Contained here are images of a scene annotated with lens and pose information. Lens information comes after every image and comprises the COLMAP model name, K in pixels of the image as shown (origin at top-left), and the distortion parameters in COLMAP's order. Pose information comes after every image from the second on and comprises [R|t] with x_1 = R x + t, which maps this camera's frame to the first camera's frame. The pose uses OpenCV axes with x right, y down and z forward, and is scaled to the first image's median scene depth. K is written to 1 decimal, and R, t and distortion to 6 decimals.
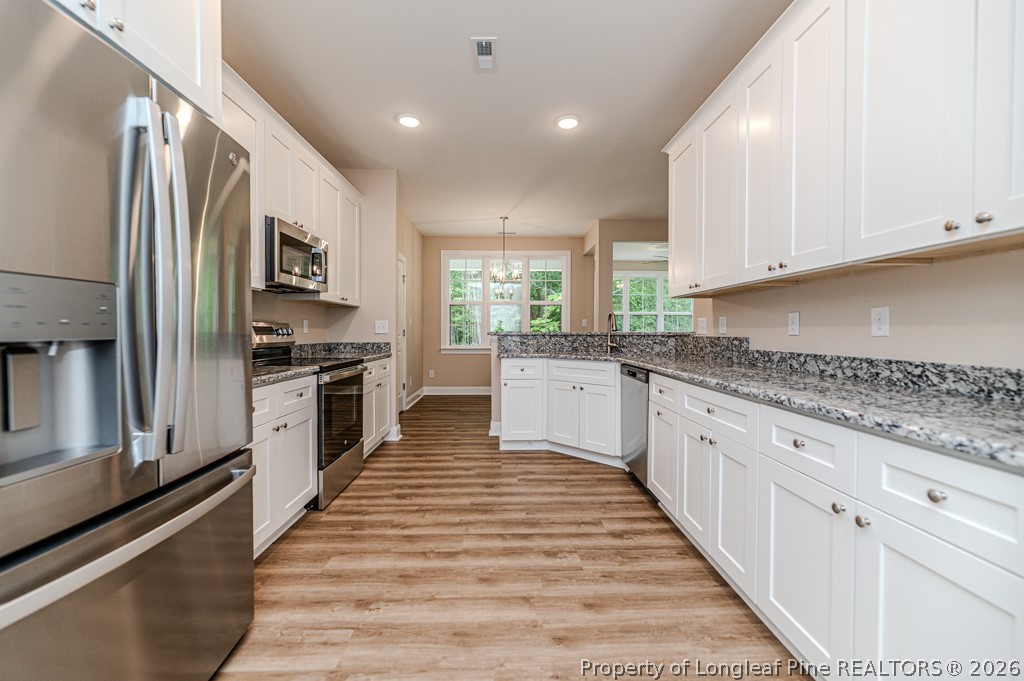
lens RADIAL K [[416.8, 0, 512.0], [0, 416.8, 340.5], [0, 0, 1]] dist [0.001238, -0.000253]
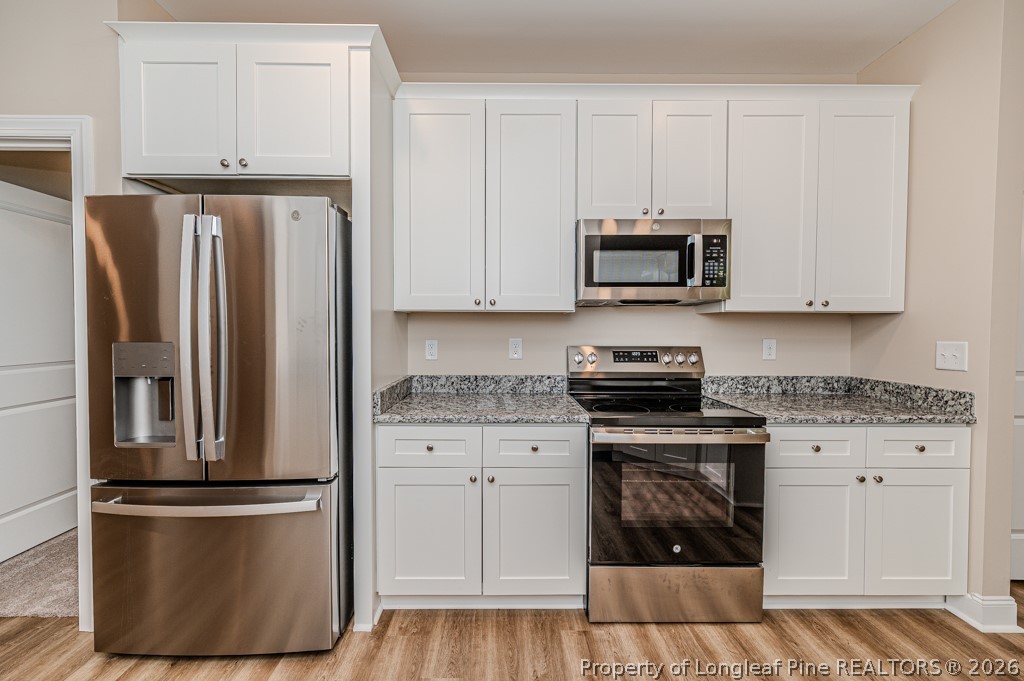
lens RADIAL K [[416.8, 0, 512.0], [0, 416.8, 340.5], [0, 0, 1]] dist [0.001238, -0.000253]
pose [[-0.015211, 0.022238, -0.999637, 0.190317], [-0.023242, 0.999475, 0.022588, -0.062707], [0.999614, 0.023577, -0.014686, 0.710545]]
